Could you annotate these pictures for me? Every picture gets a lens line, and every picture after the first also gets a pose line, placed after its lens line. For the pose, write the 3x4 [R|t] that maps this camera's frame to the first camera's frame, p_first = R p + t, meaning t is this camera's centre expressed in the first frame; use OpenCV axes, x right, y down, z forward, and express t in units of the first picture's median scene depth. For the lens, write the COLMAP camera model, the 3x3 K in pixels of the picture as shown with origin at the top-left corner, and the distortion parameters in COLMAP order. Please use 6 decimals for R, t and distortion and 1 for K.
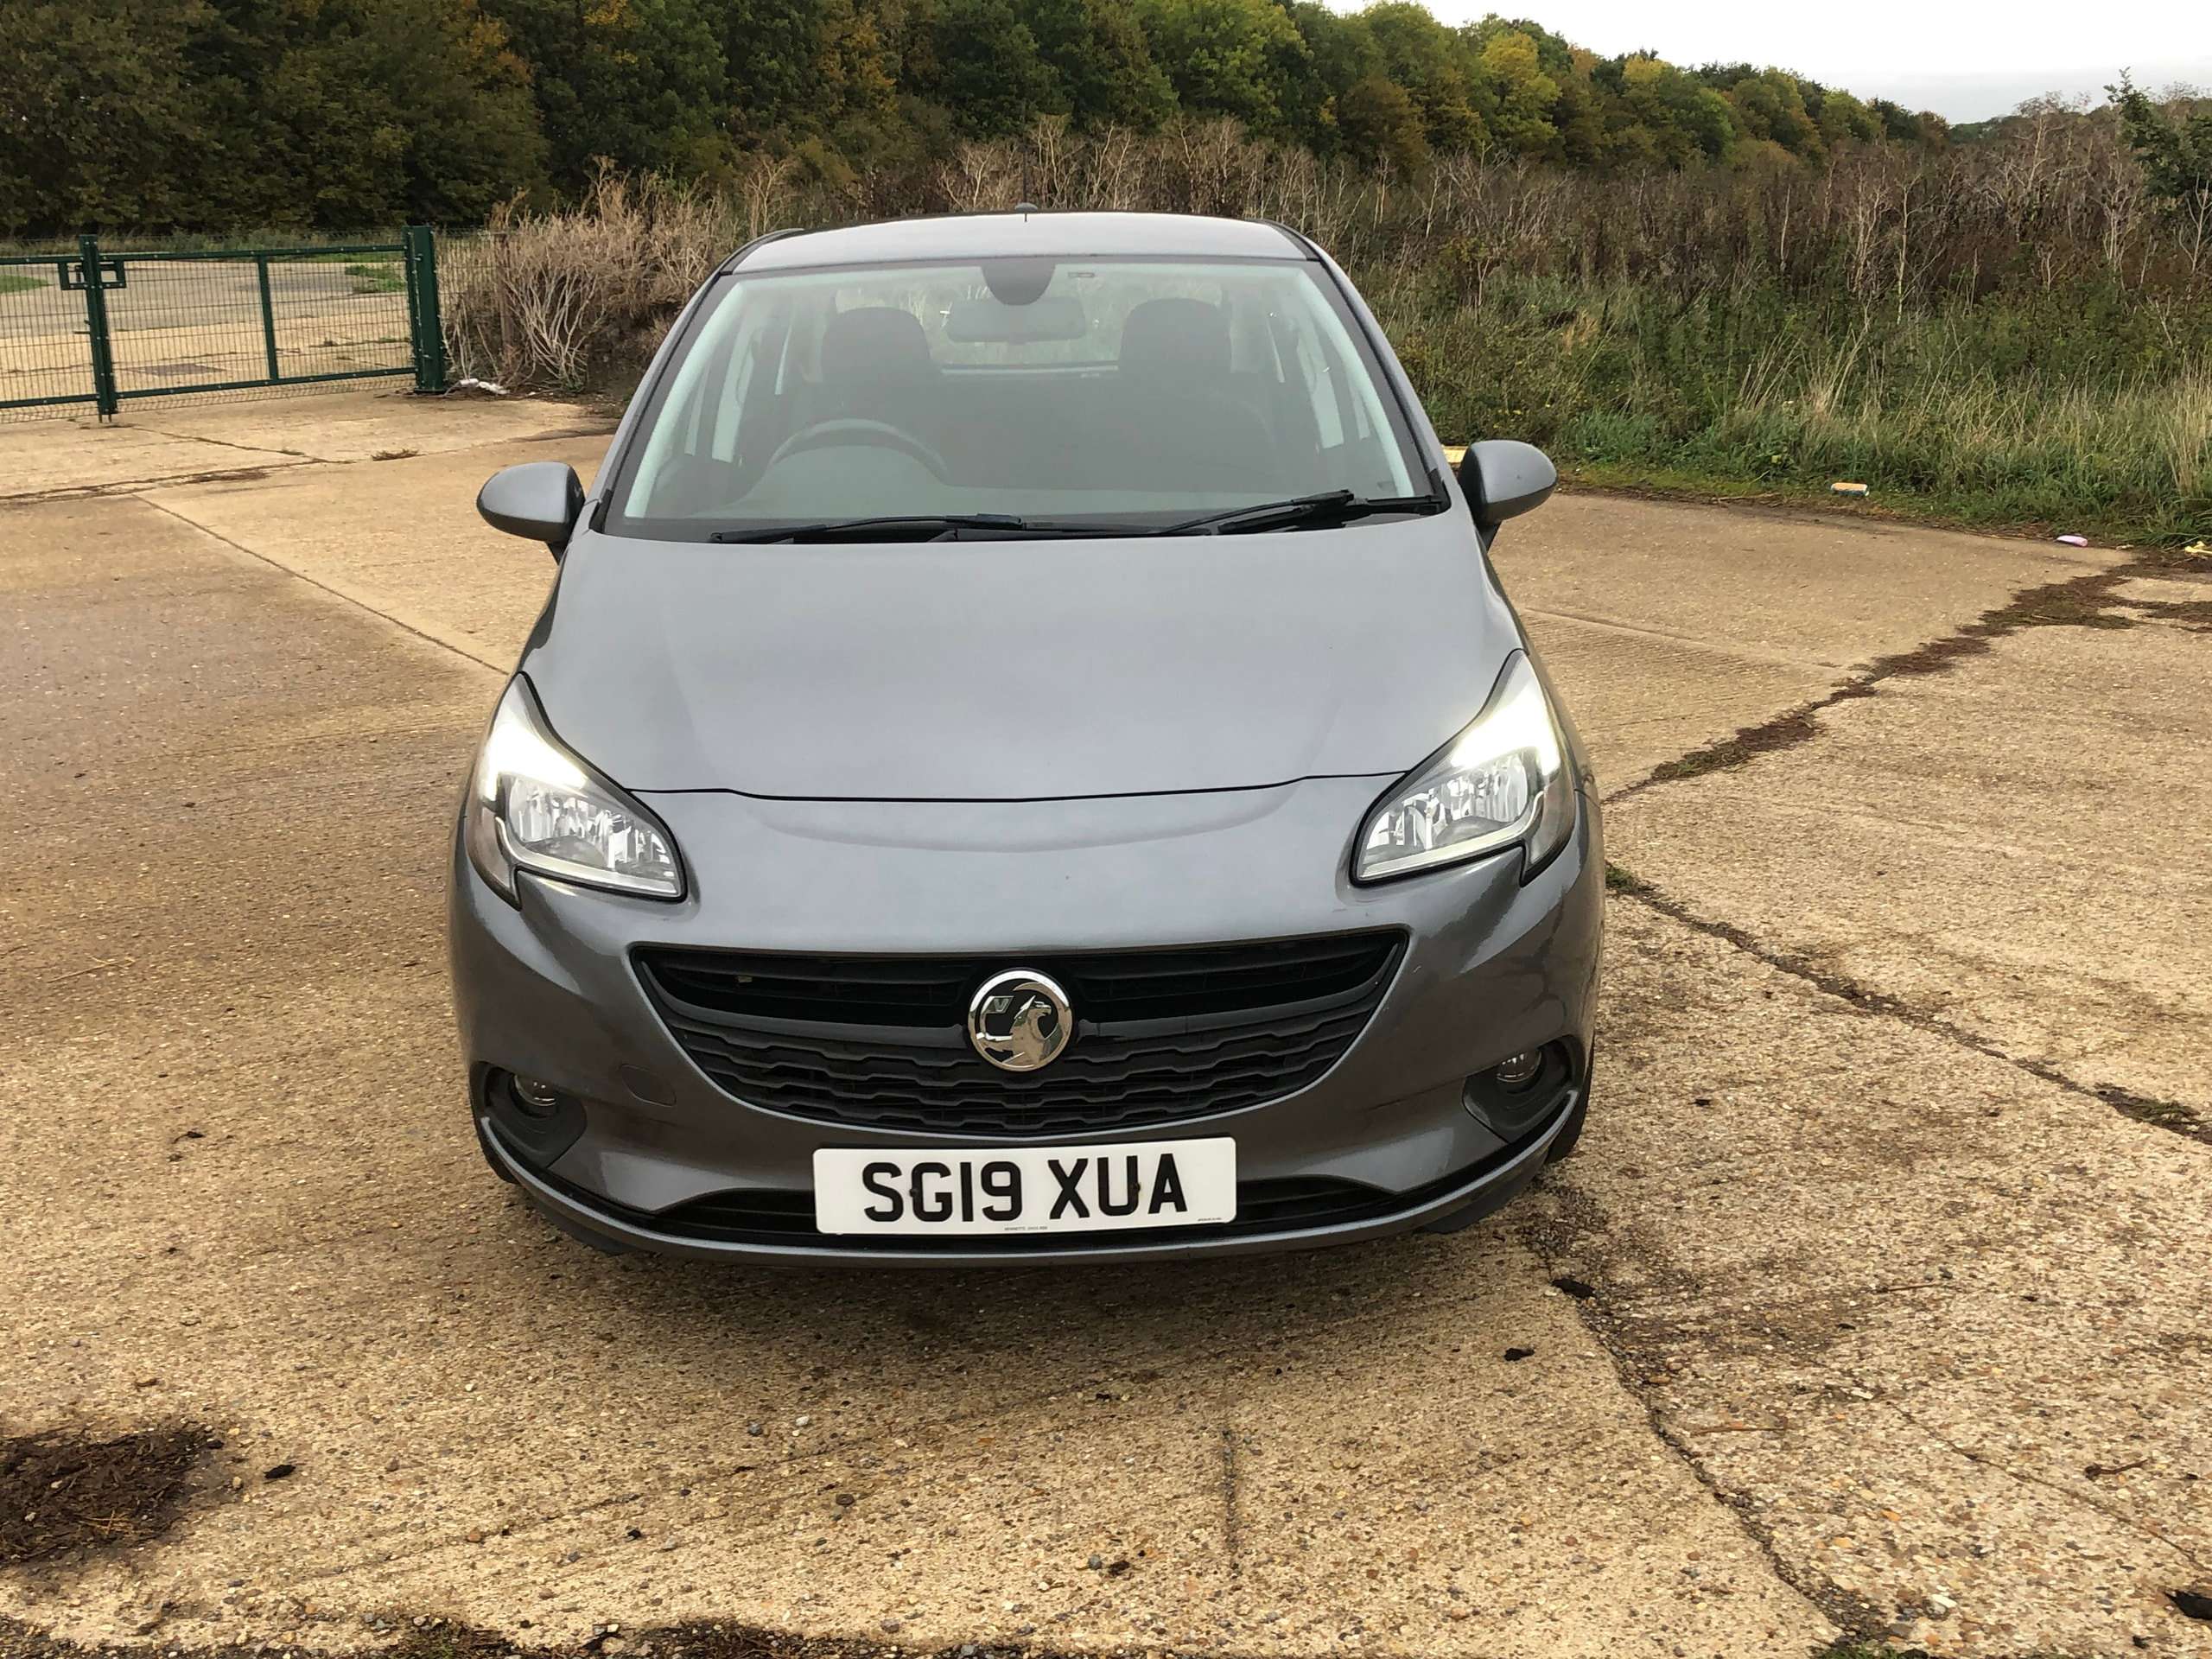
lens RADIAL K [[2333.8, 0, 1018.0], [0, 2333.8, 788.2], [0, 0, 1]] dist [0.040750, -0.068751]
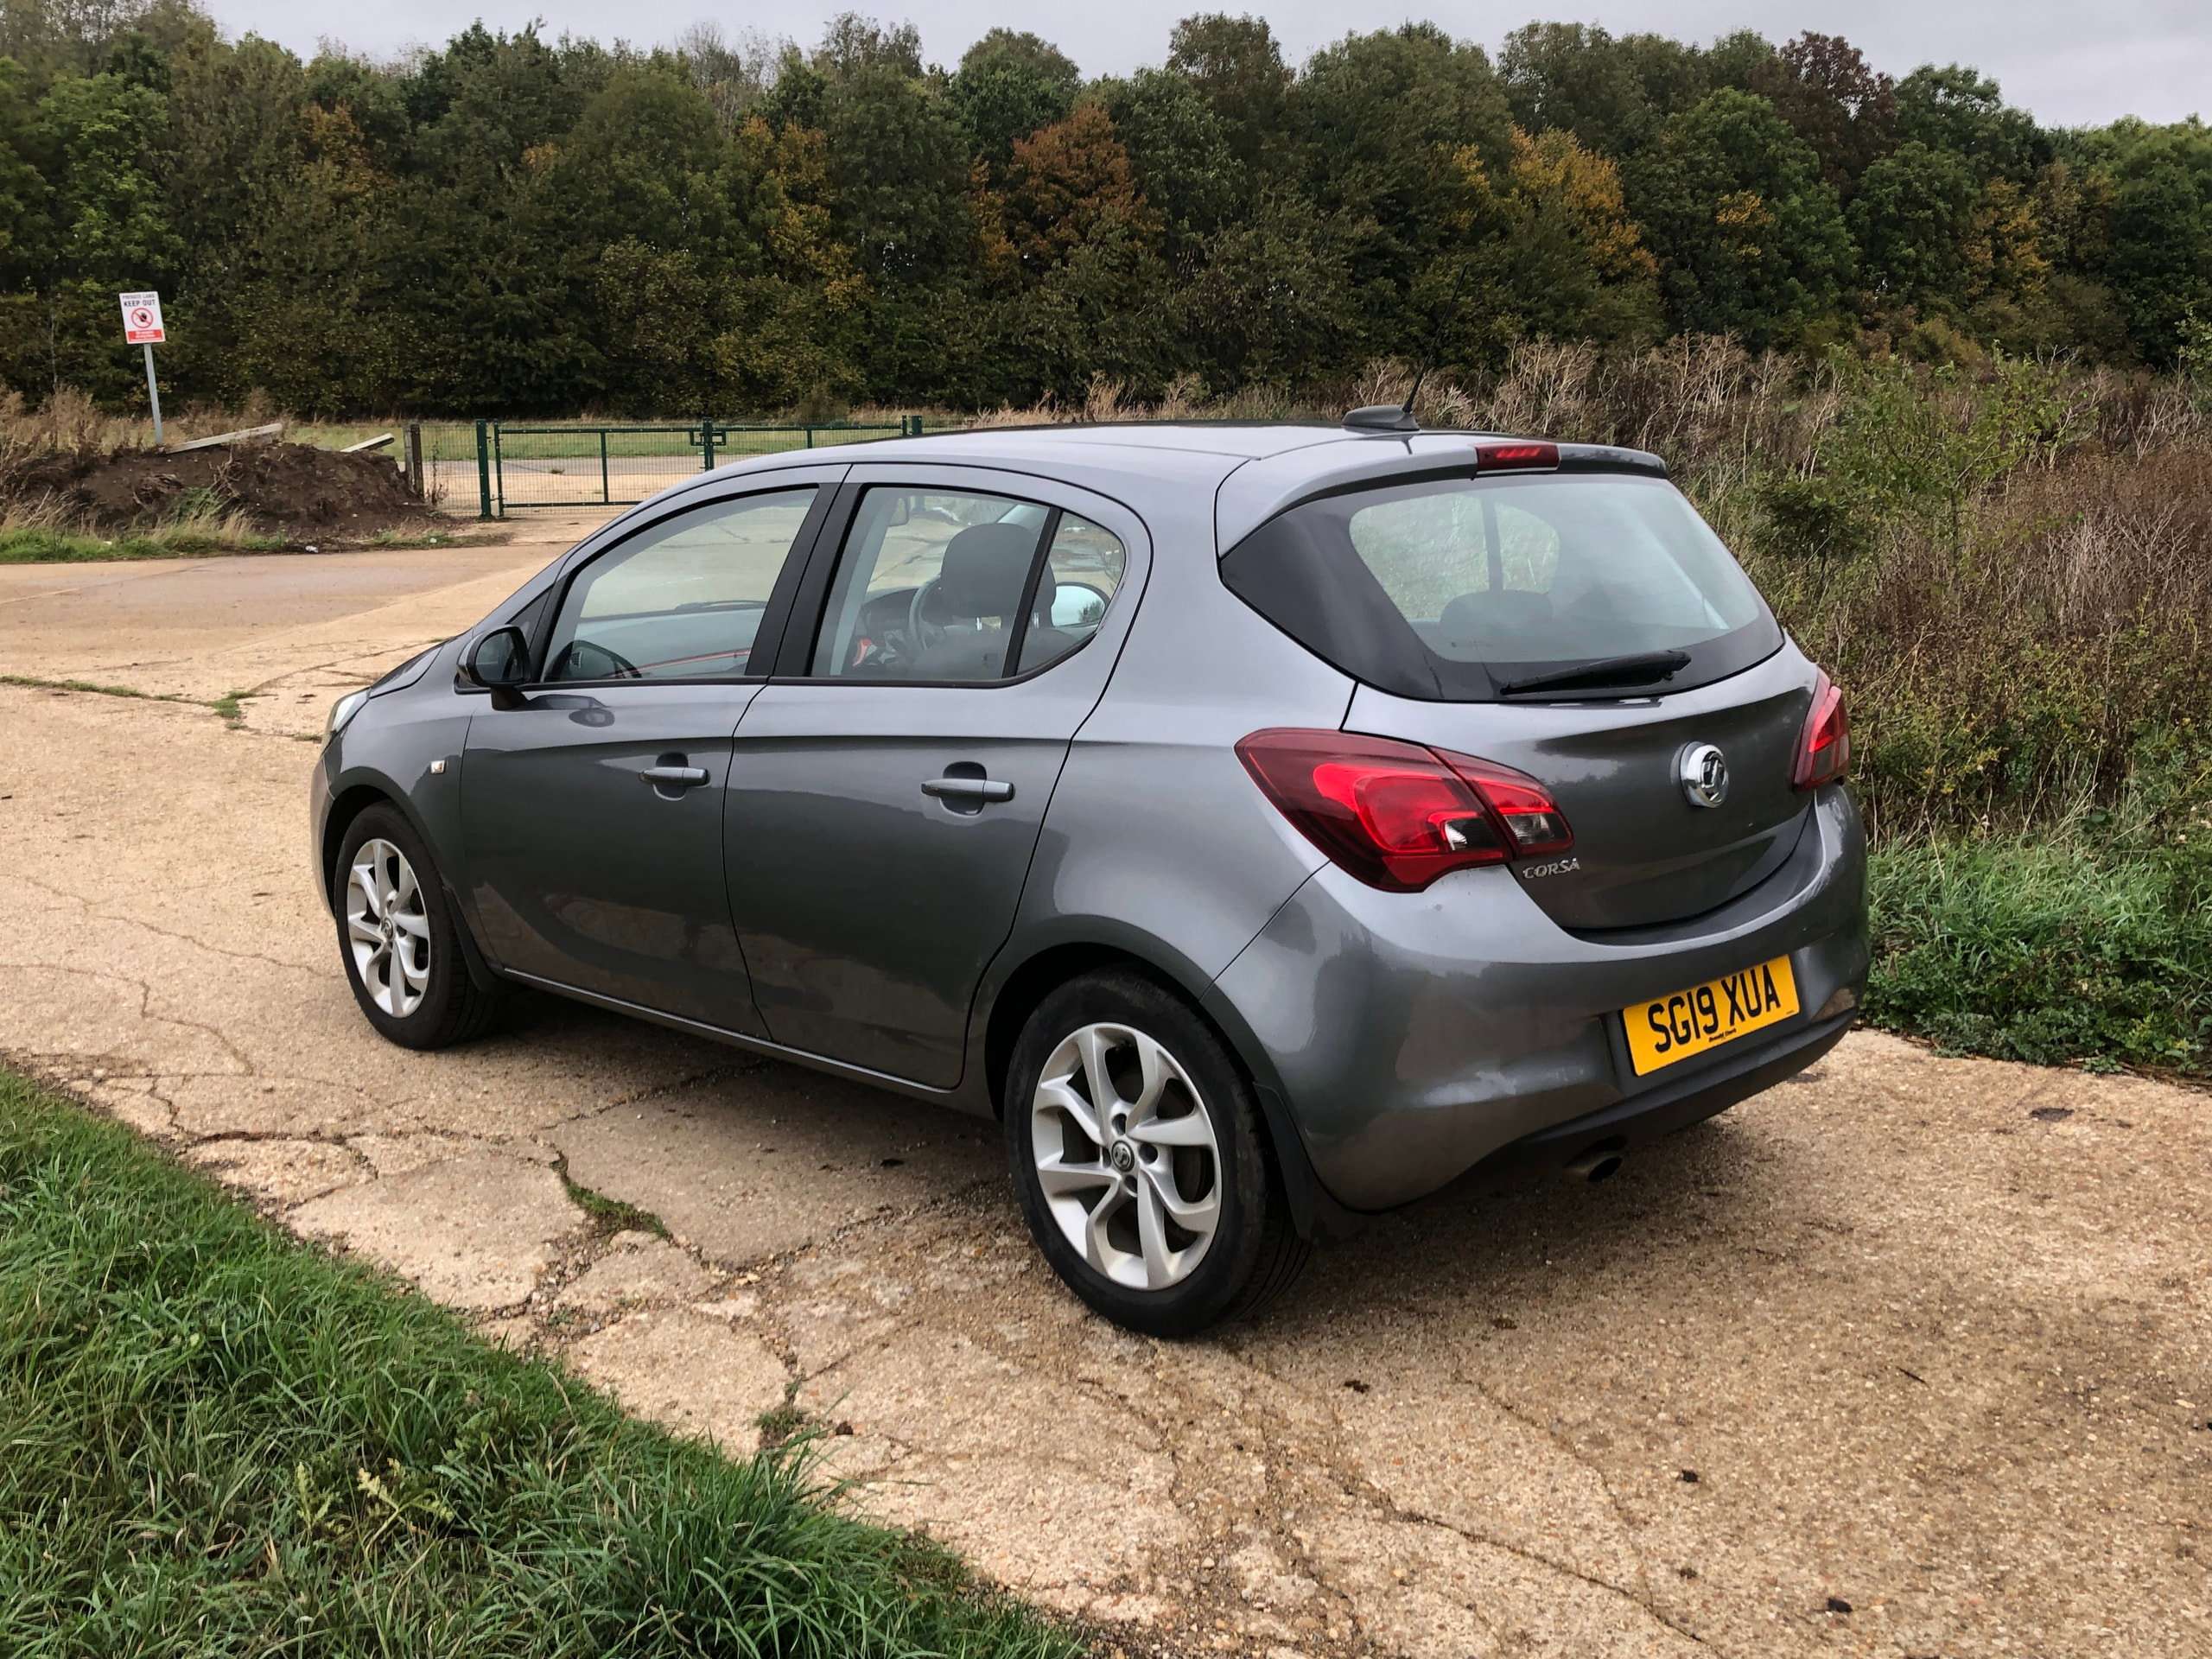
lens RADIAL K [[2187.3, 0, 1050.5], [0, 2187.3, 822.2], [0, 0, 1]] dist [0.070746, -0.159654]
pose [[0.840208, 0.116626, -0.529575, 4.535024], [-0.137971, 0.990436, -0.000783, 0.303448], [0.524419, 0.073724, 0.848263, -1.929090]]
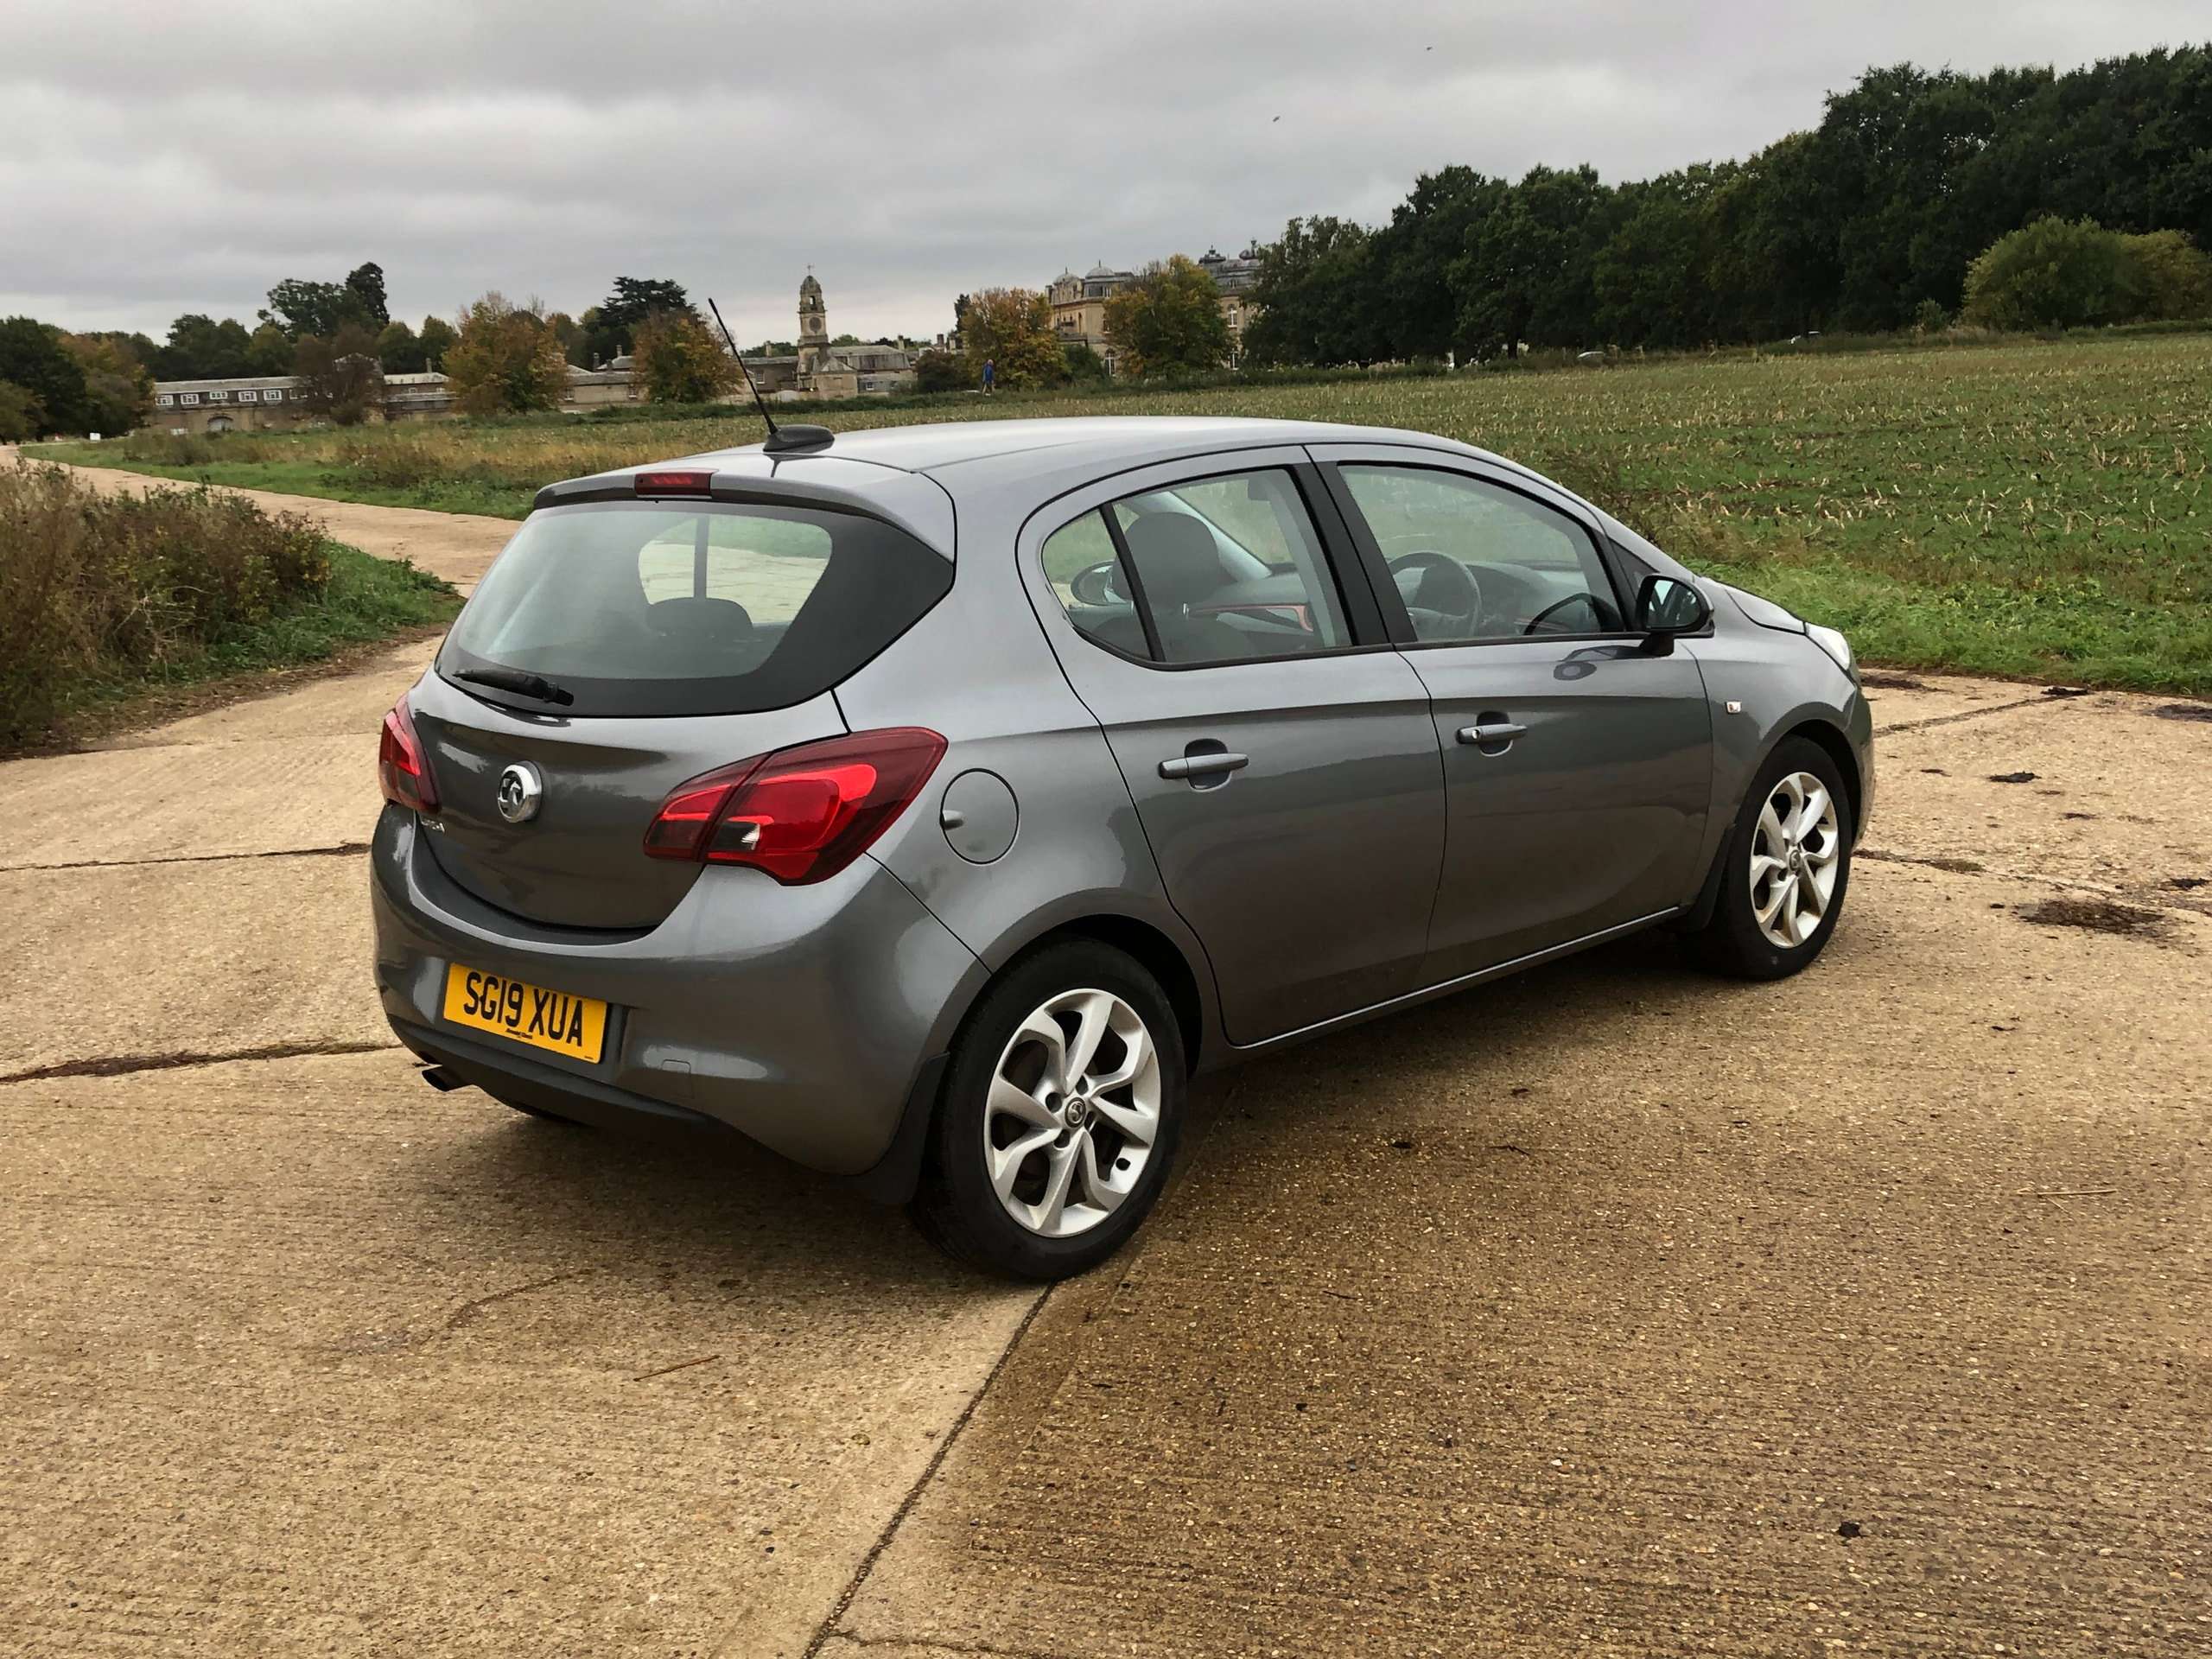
lens RADIAL K [[2313.8, 0, 1028.4], [0, 2313.8, 807.6], [0, 0, 1]] dist [0.035164, -0.116641]
pose [[-0.520901, 0.218835, -0.825090, 5.173211], [-0.131746, 0.934389, 0.330998, -0.258895], [0.843389, 0.281119, -0.457894, 0.169260]]
